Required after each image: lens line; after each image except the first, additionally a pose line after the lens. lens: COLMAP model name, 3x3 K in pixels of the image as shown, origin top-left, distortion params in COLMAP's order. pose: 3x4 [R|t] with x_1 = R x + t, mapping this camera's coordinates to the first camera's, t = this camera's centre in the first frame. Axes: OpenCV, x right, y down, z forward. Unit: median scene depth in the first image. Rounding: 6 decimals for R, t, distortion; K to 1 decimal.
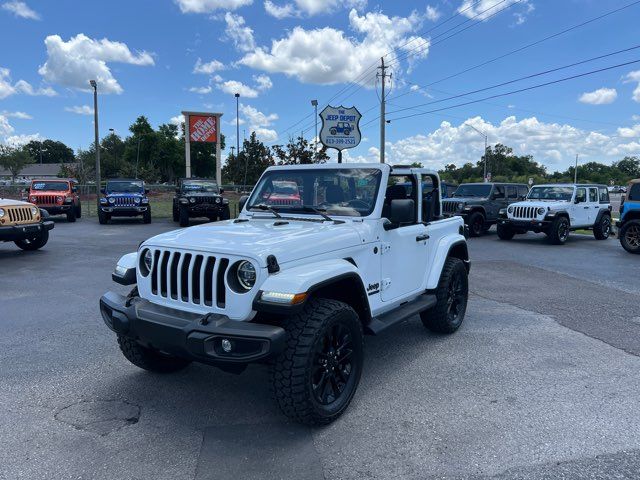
lens RADIAL K [[478.7, 0, 322.1], [0, 478.7, 240.6], [0, 0, 1]] dist [0.007339, 0.000435]
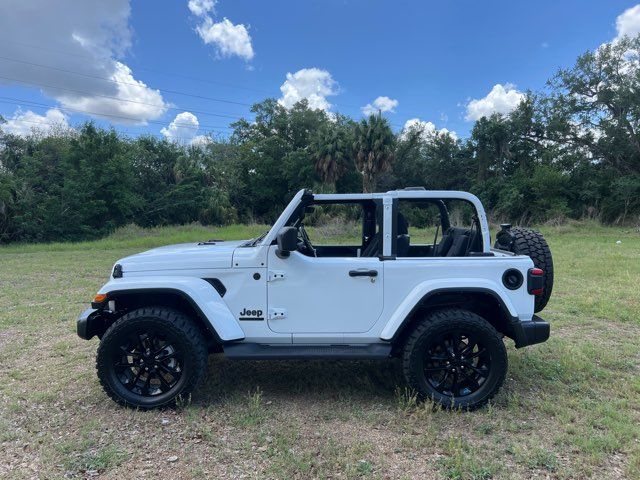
lens RADIAL K [[481.4, 0, 328.2], [0, 481.4, 239.7], [0, 0, 1]] dist [0.008308, -0.000978]
pose [[0.573033, 0.039822, -0.818564, 0.900659], [-0.089548, 0.995881, -0.014240, -0.048999], [0.814625, 0.081461, 0.574238, 0.482037]]
